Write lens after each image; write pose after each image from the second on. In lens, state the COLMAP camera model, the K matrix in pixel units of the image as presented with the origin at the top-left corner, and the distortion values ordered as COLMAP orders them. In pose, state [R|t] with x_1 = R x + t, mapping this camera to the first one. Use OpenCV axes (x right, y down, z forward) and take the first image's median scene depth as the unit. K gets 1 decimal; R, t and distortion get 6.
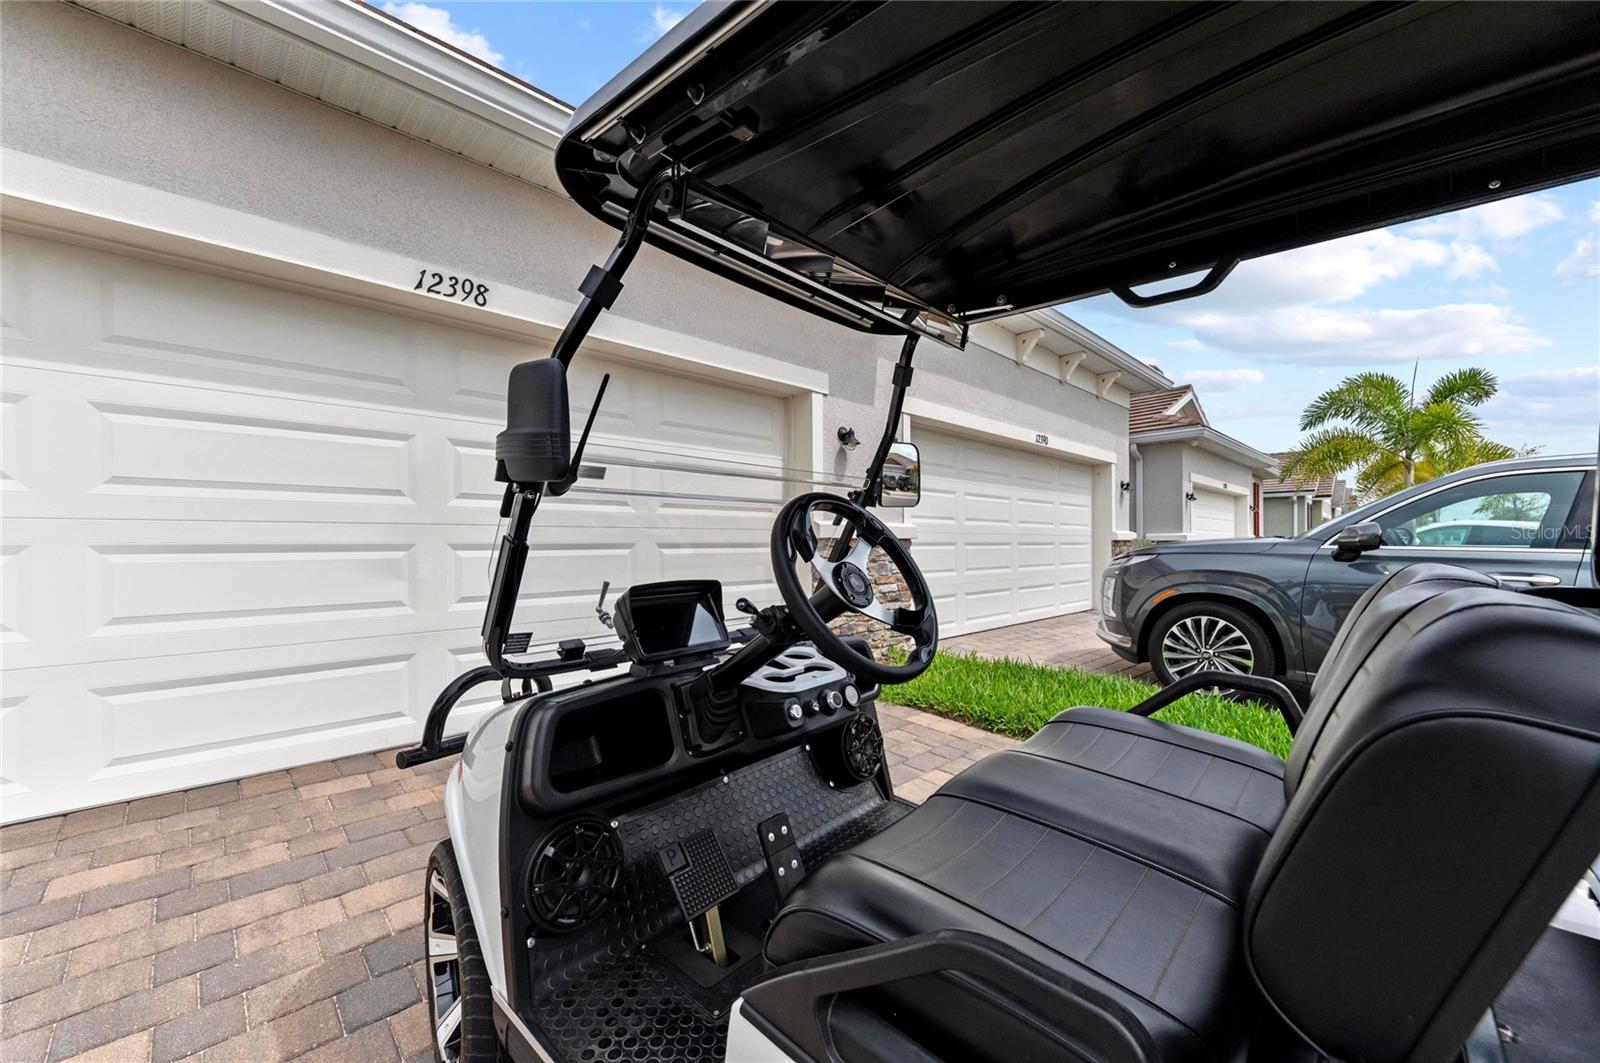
lens RADIAL K [[628.5, 0, 807.2], [0, 628.5, 534.0], [0, 0, 1]] dist [0.002309, -0.000213]
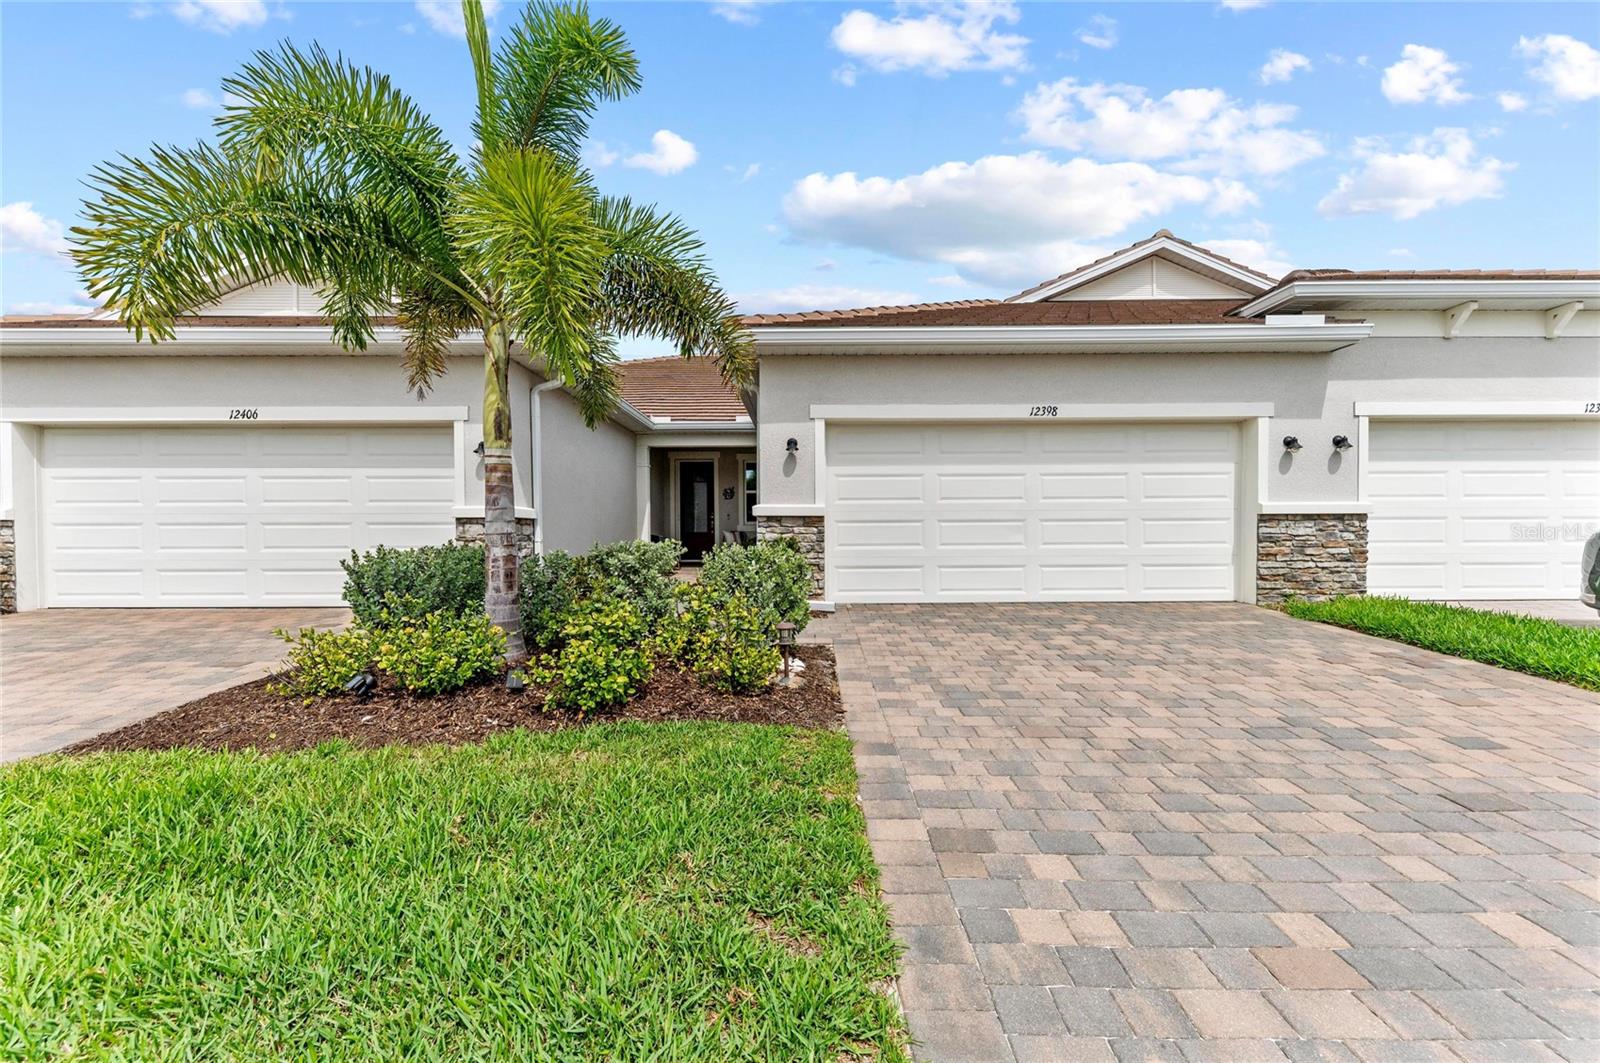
lens RADIAL K [[628.5, 0, 807.2], [0, 628.5, 534.0], [0, 0, 1]] dist [0.002309, -0.000213]
pose [[0.711158, 0.000681, -0.703032, 0.306719], [0.012420, 0.999831, 0.013532, 0.020908], [0.702922, -0.018355, 0.711030, -0.857384]]
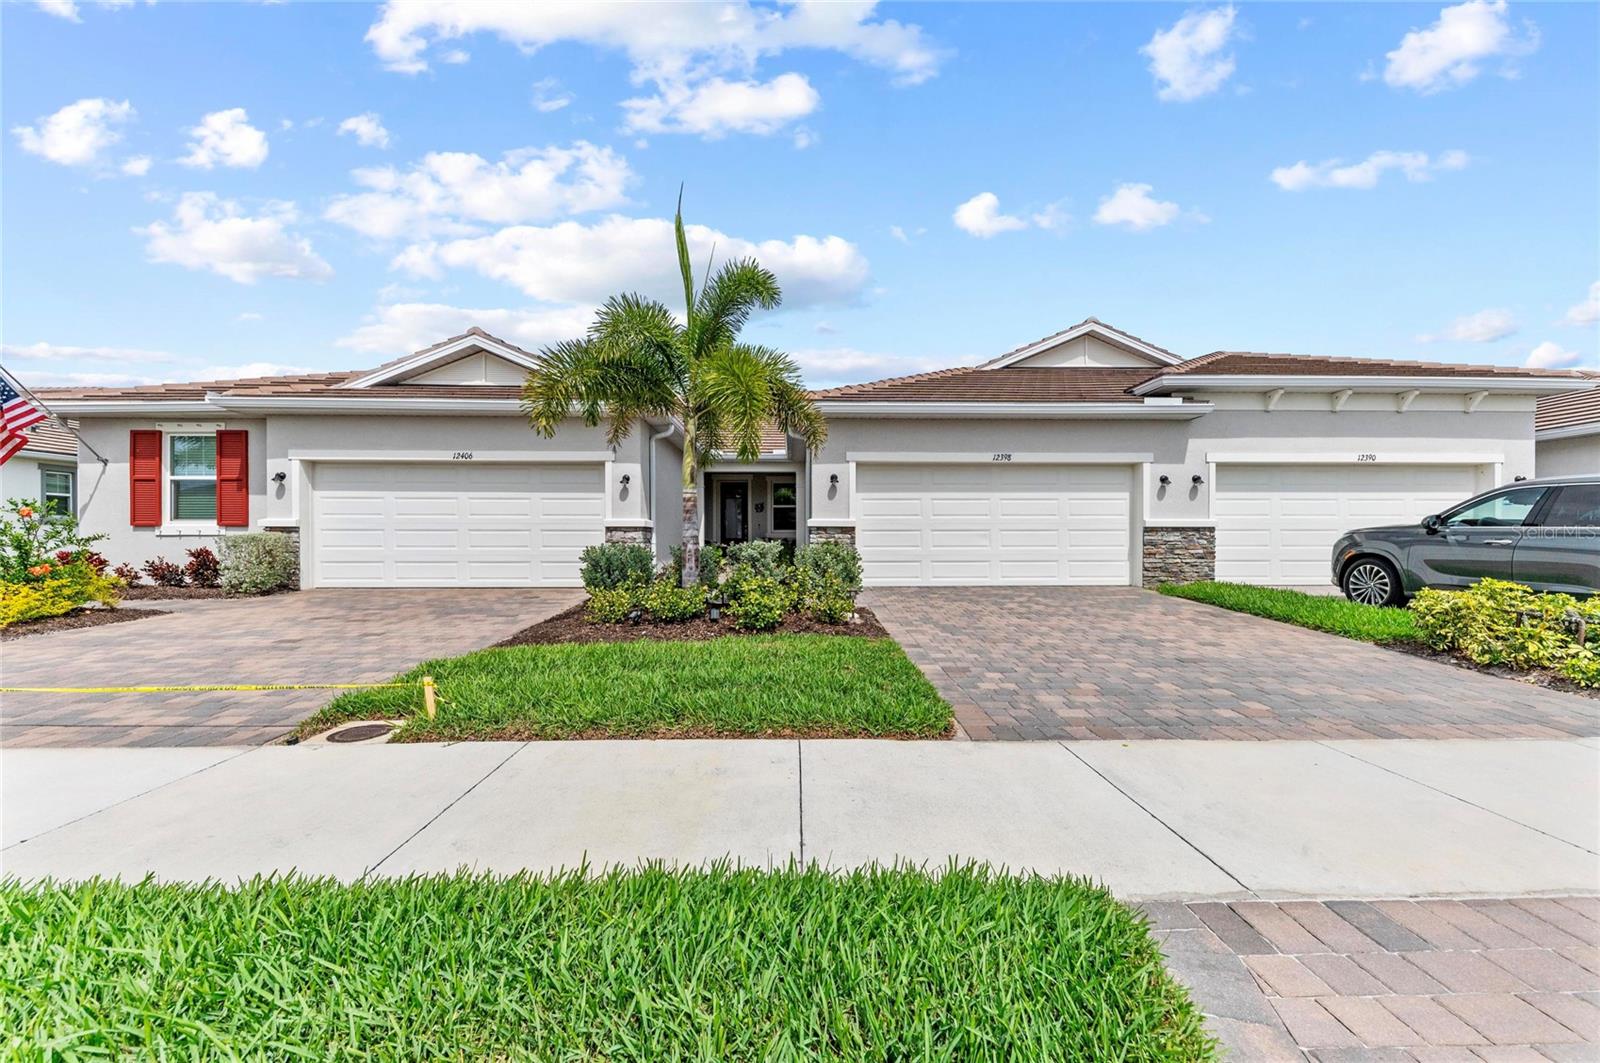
lens RADIAL K [[603.9, 0, 800.0], [0, 603.9, 531.5], [0, 0, 1]] dist [-0.002086, -0.000046]
pose [[0.723757, -0.007868, -0.690010, 0.627461], [0.007701, 0.999965, -0.003324, 0.021082], [0.690012, -0.002908, 0.723792, -1.467728]]
